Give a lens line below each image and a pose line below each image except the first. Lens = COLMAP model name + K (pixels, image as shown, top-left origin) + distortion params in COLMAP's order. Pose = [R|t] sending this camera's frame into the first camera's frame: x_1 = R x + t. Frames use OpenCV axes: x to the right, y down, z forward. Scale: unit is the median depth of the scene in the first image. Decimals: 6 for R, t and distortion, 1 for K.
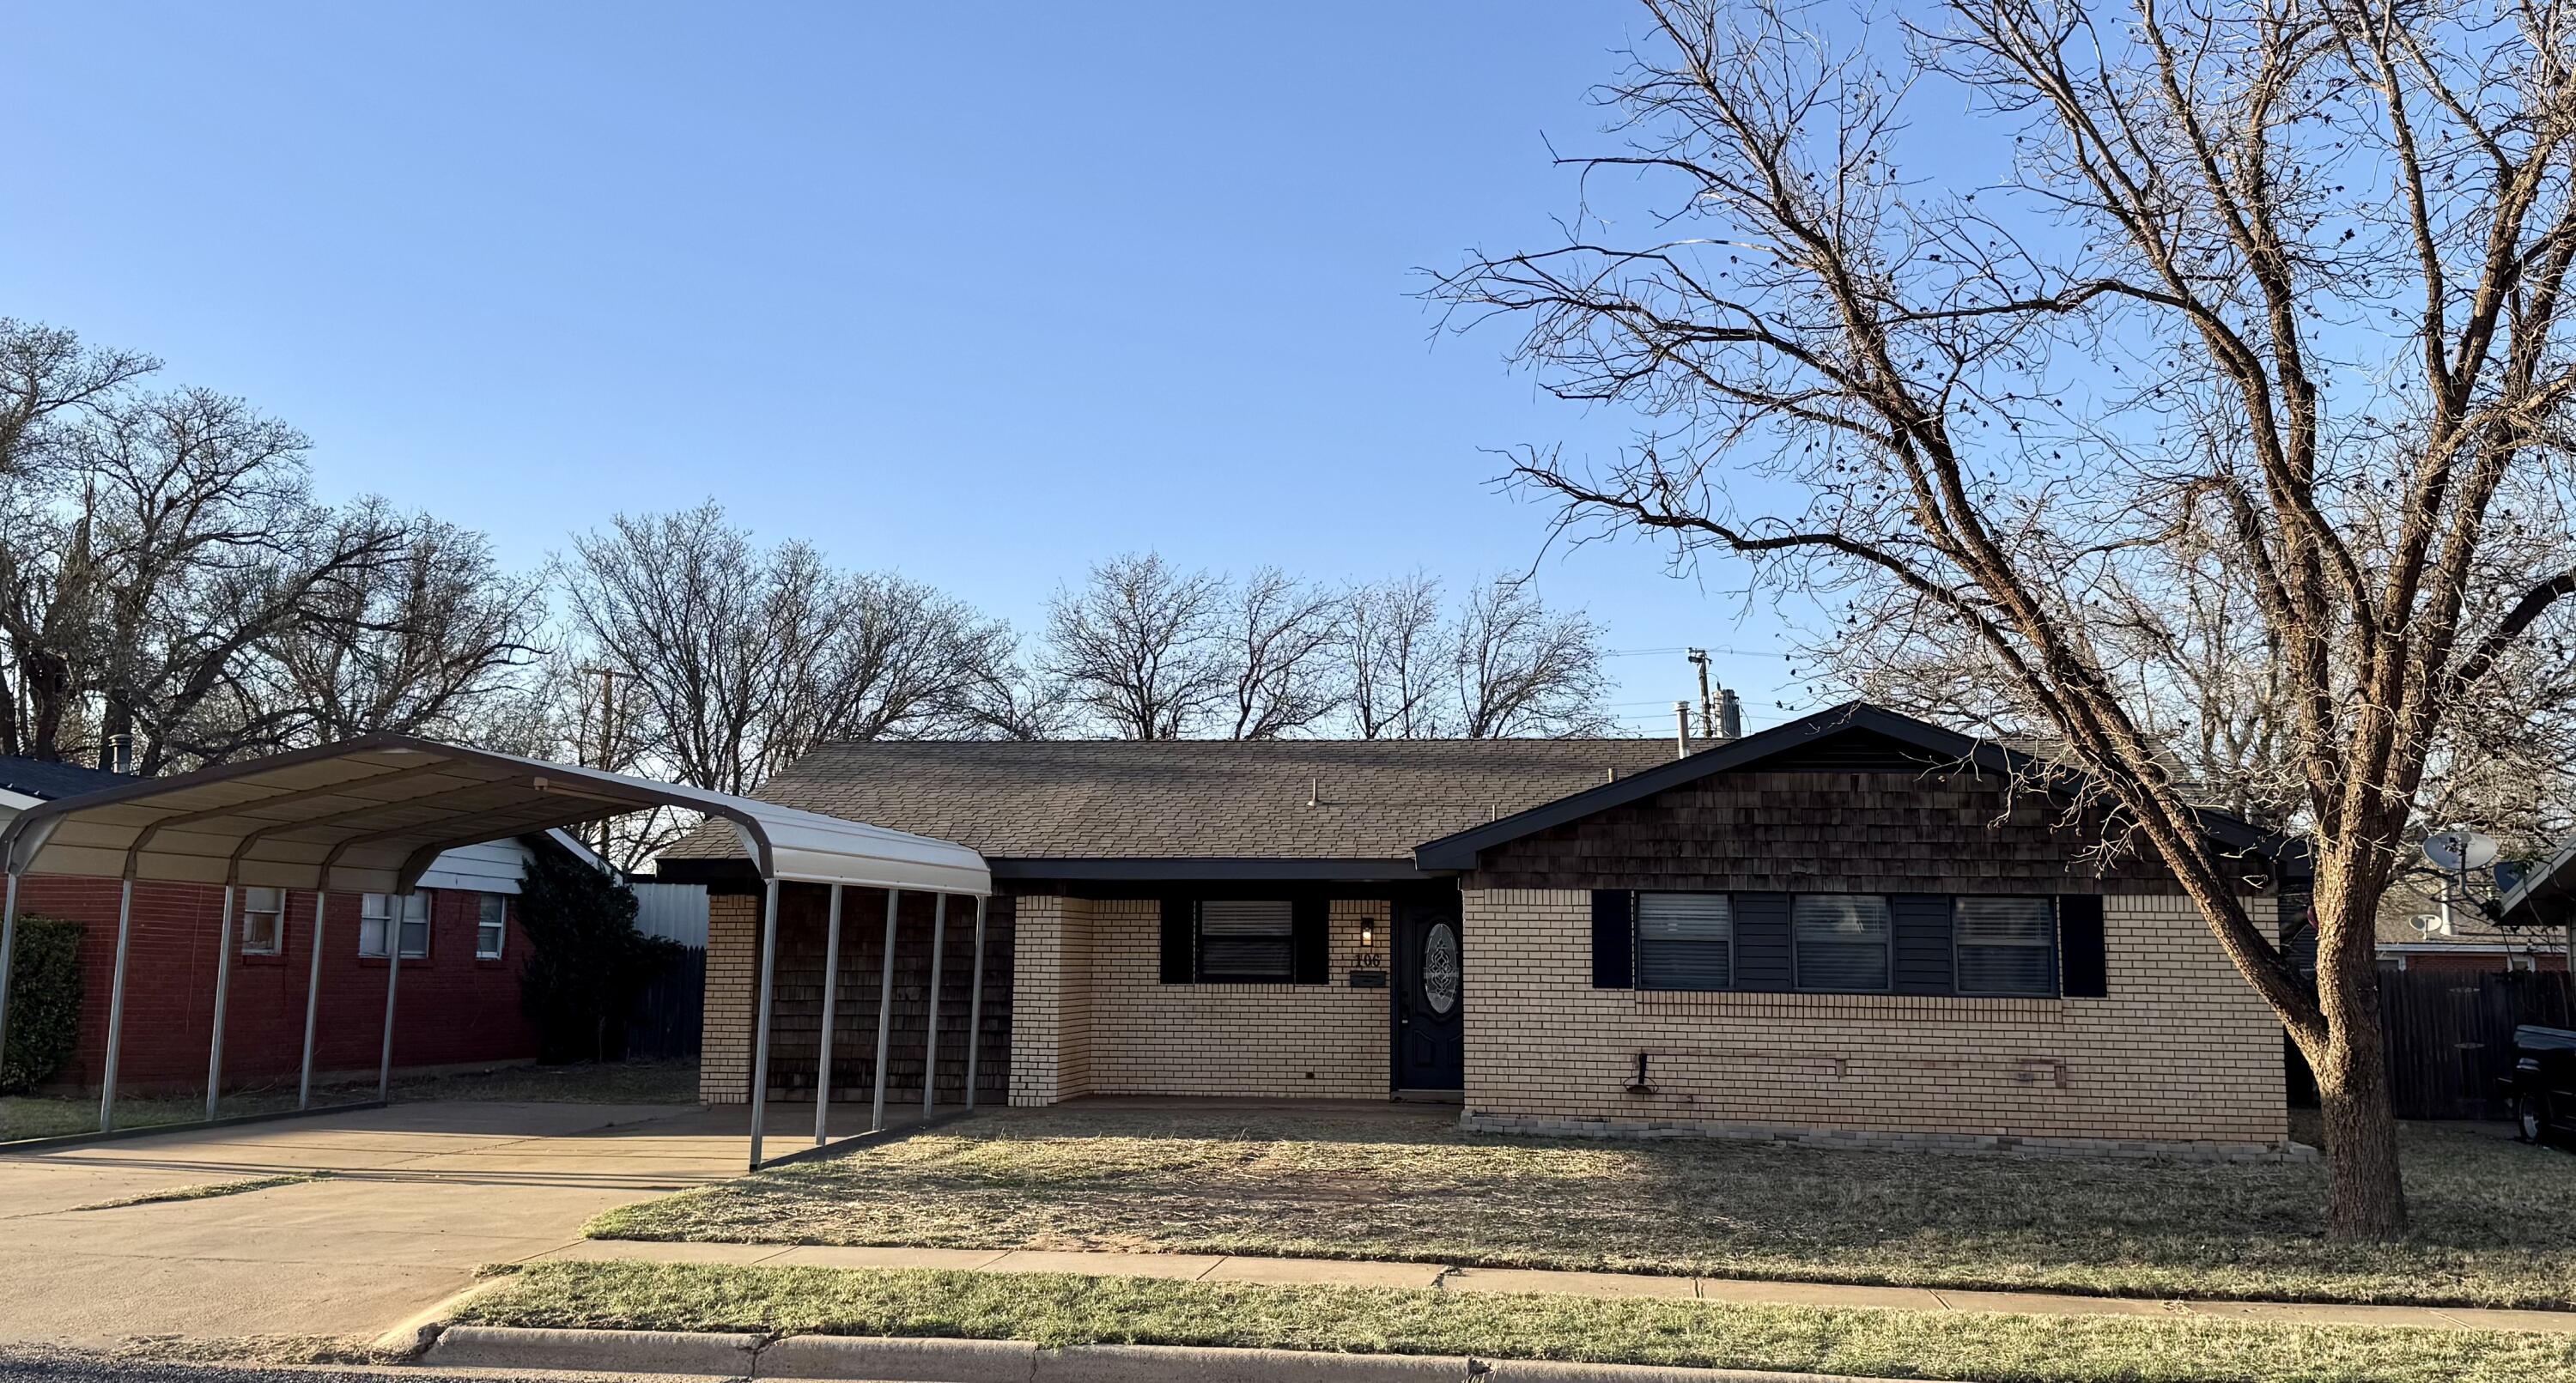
lens RADIAL K [[2289.6, 0, 1280.1], [0, 2289.6, 667.8], [0, 0, 1]] dist [0.105906, -0.099695]
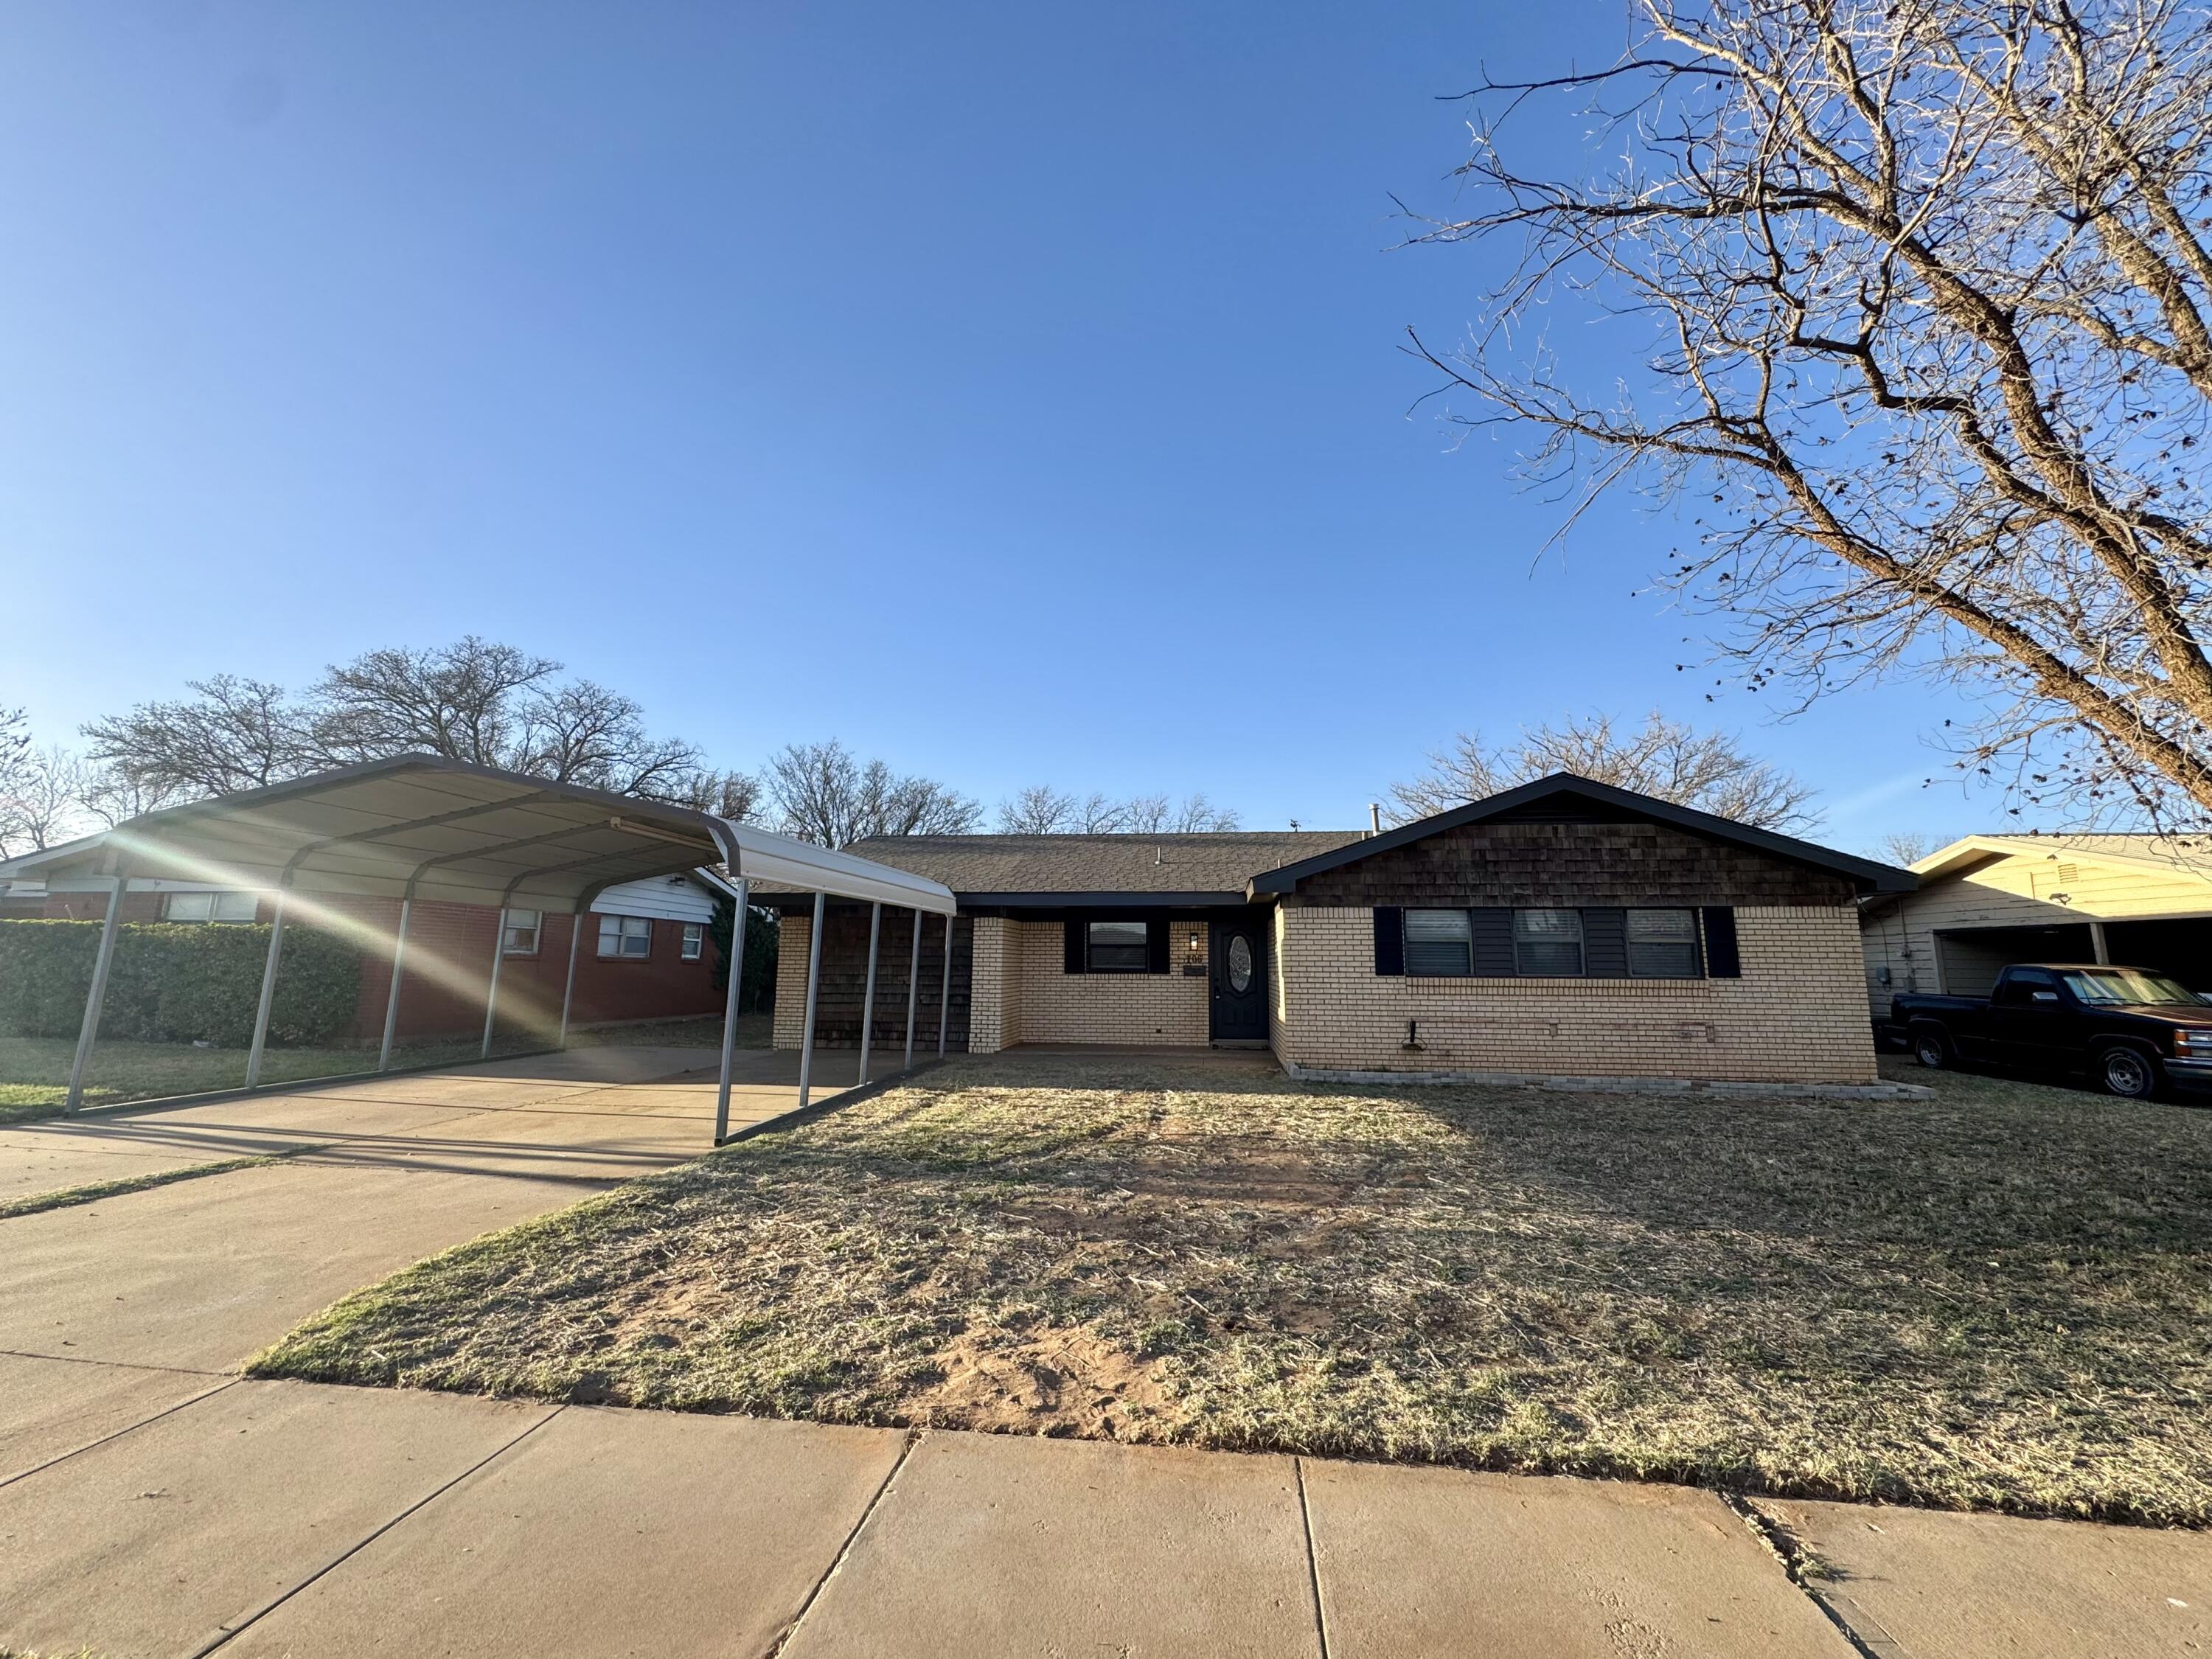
lens RADIAL K [[891.0, 0, 1117.8], [0, 891.0, 826.8], [0, 0, 1]] dist [-0.006086, 0.001016]
pose [[0.999508, 0.002069, 0.031306, -0.038786], [-0.001247, 0.999654, -0.026283, 0.057002], [-0.031349, 0.026231, 0.999164, 0.415592]]
